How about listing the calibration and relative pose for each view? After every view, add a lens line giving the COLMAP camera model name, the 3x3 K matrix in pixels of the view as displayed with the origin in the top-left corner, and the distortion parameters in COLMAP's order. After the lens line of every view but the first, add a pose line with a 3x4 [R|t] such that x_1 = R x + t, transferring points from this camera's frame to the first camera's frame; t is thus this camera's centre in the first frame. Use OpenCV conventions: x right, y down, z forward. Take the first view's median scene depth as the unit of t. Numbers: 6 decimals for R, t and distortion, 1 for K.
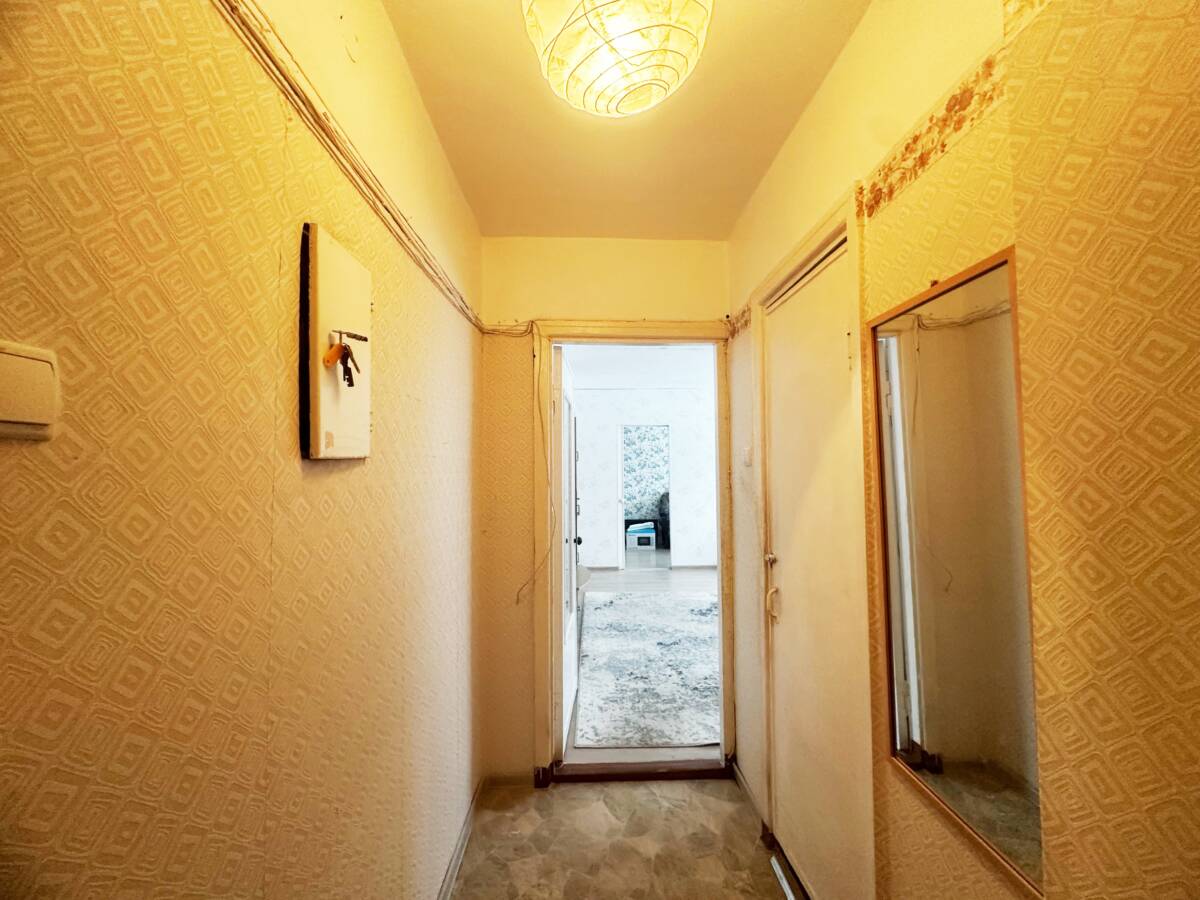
lens RADIAL K [[479.8, 0, 602.8], [0, 479.8, 448.6], [0, 0, 1]] dist [0.003832, -0.000278]
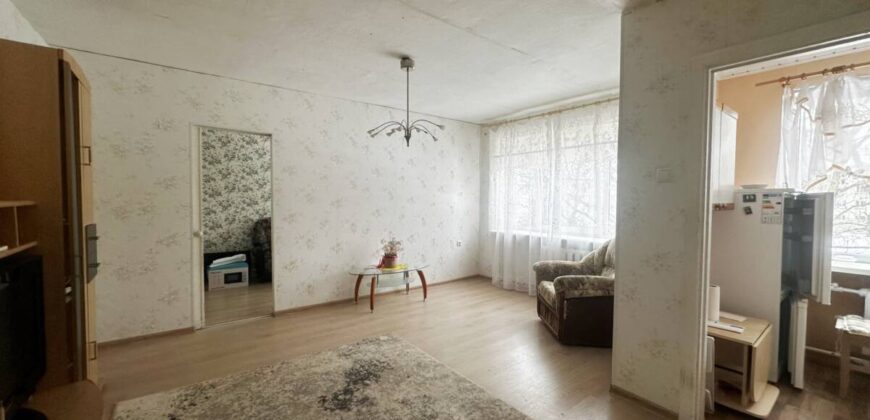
lens RADIAL K [[347.2, 0, 438.1], [0, 347.2, 211.9], [0, 0, 1]] dist [-0.000073, 0.000814]
pose [[0.809074, -0.007528, 0.587658, 0.033101], [-0.040054, 0.996887, 0.067916, 0.037173], [-0.586340, -0.078488, 0.806254, 0.520713]]
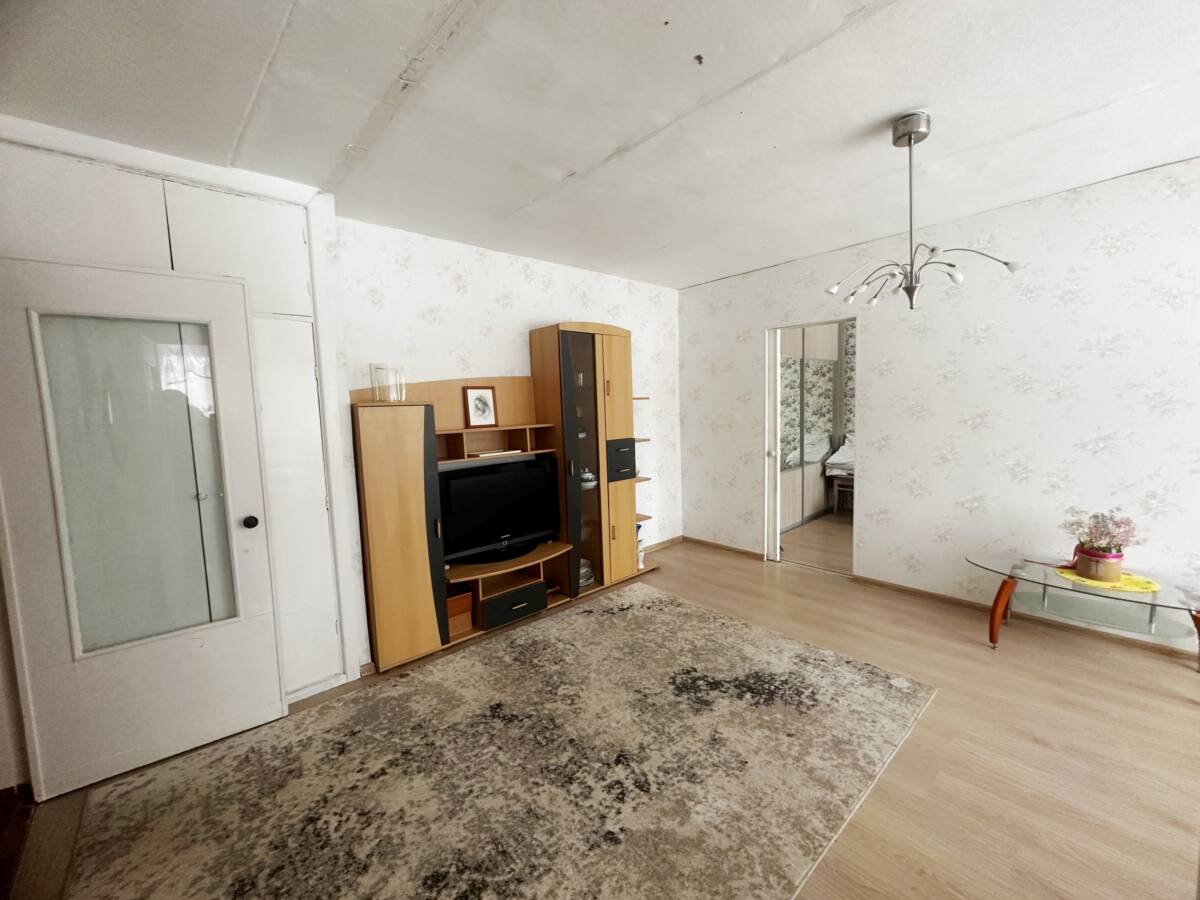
lens RADIAL K [[479.8, 0, 599.4], [0, 479.8, 451.3], [0, 0, 1]] dist [0.003832, -0.000278]
pose [[0.644442, 0.062713, -0.762077, 0.498178], [0.057886, 0.989770, 0.130400, 0.015510], [0.762459, -0.128149, 0.634220, 0.591191]]
